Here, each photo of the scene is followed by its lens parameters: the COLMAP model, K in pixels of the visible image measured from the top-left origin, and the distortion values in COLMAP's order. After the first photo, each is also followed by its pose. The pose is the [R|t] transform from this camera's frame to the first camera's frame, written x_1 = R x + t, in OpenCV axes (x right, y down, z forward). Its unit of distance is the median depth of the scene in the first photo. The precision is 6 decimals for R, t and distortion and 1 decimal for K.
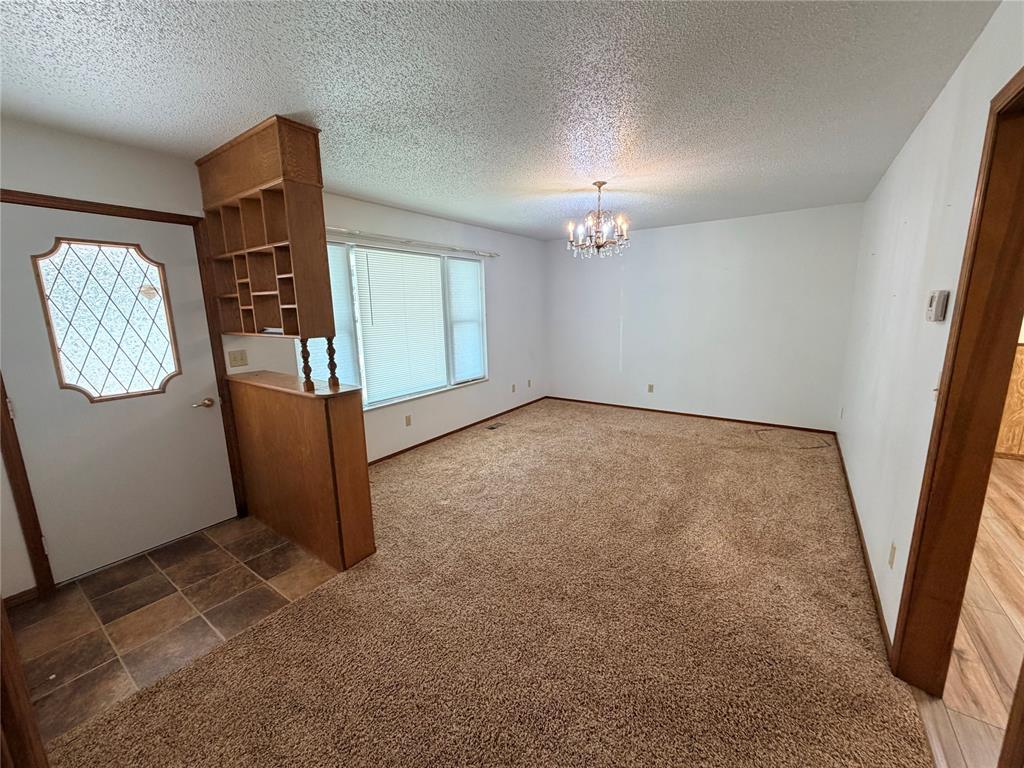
lens RADIAL K [[405.7, 0, 516.0], [0, 405.7, 382.0], [0, 0, 1]] dist [-0.001001, 0.000212]
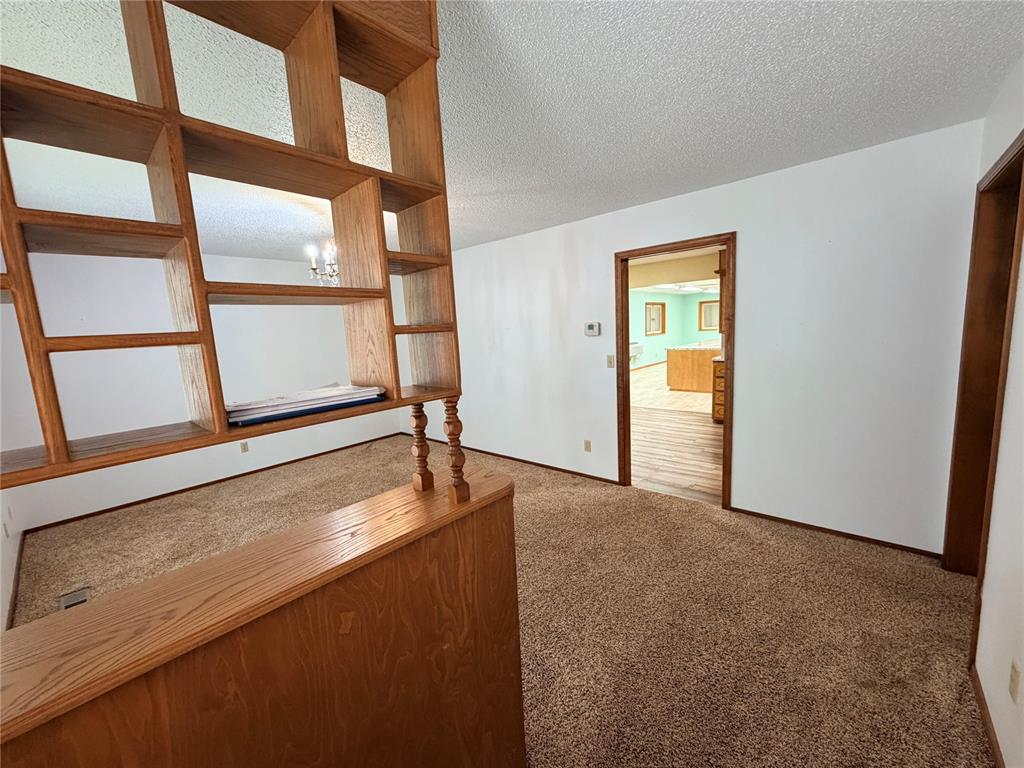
lens RADIAL K [[405.7, 0, 514.5], [0, 405.7, 385.4], [0, 0, 1]] dist [-0.001001, 0.000212]
pose [[0.131471, -0.136226, 0.981915, -0.469895], [0.228092, 0.968094, 0.103769, -0.079935], [-0.964723, 0.210324, 0.158348, 0.381739]]
